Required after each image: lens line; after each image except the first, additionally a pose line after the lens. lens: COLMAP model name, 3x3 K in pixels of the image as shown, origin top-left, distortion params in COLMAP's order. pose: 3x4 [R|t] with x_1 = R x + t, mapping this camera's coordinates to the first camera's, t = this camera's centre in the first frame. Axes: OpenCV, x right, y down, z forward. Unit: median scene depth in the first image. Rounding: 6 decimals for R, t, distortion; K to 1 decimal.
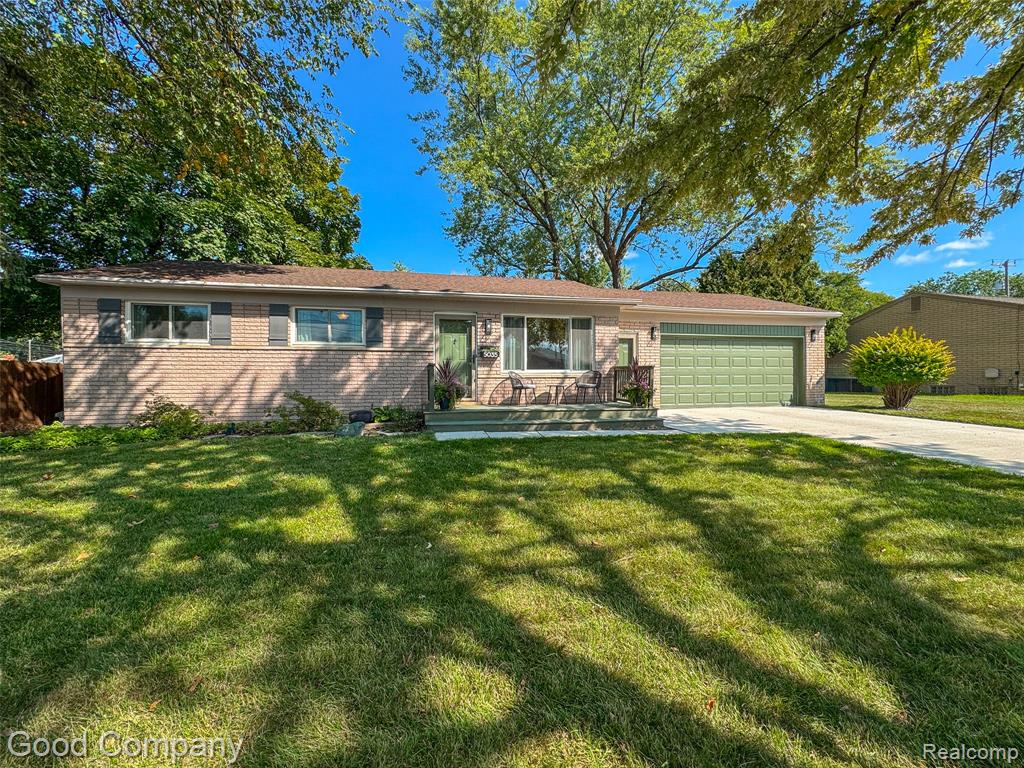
lens RADIAL K [[415.0, 0, 509.1], [0, 415.0, 368.7], [0, 0, 1]] dist [-0.000708, -0.000514]
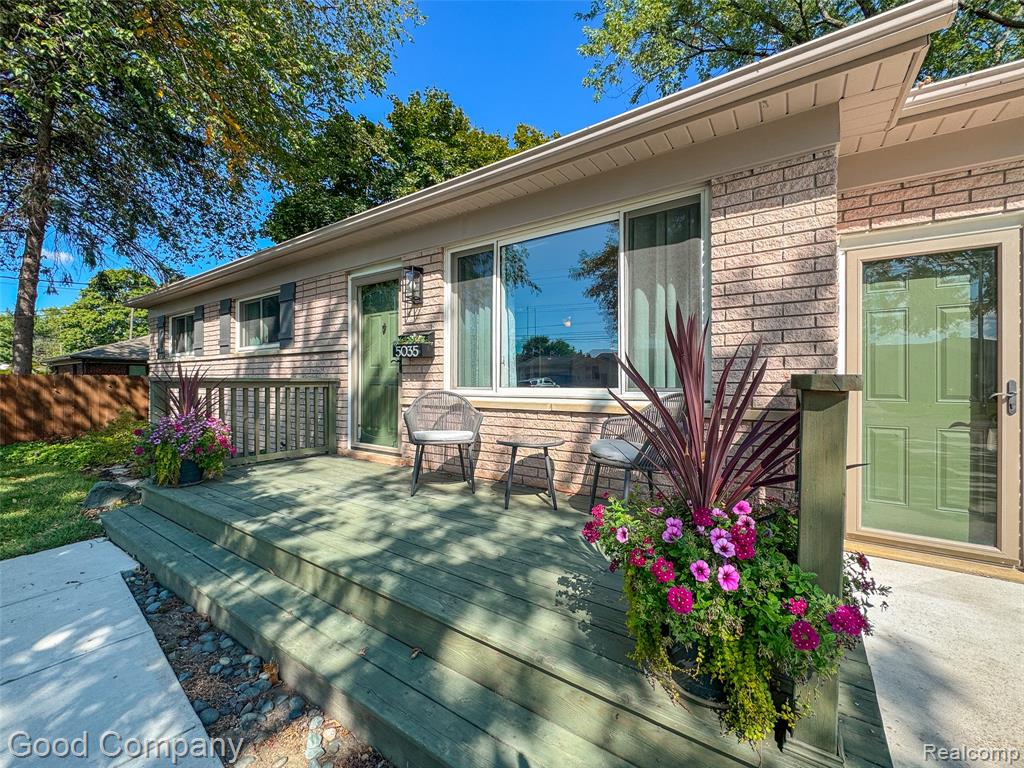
lens RADIAL K [[415.0, 0, 519.6], [0, 415.0, 381.9], [0, 0, 1]] dist [-0.000708, -0.000514]
pose [[0.688364, -0.000173, -0.725365, 0.324197], [0.002915, 0.999993, 0.002528, -0.003164], [0.725359, -0.003855, 0.688359, 0.764265]]
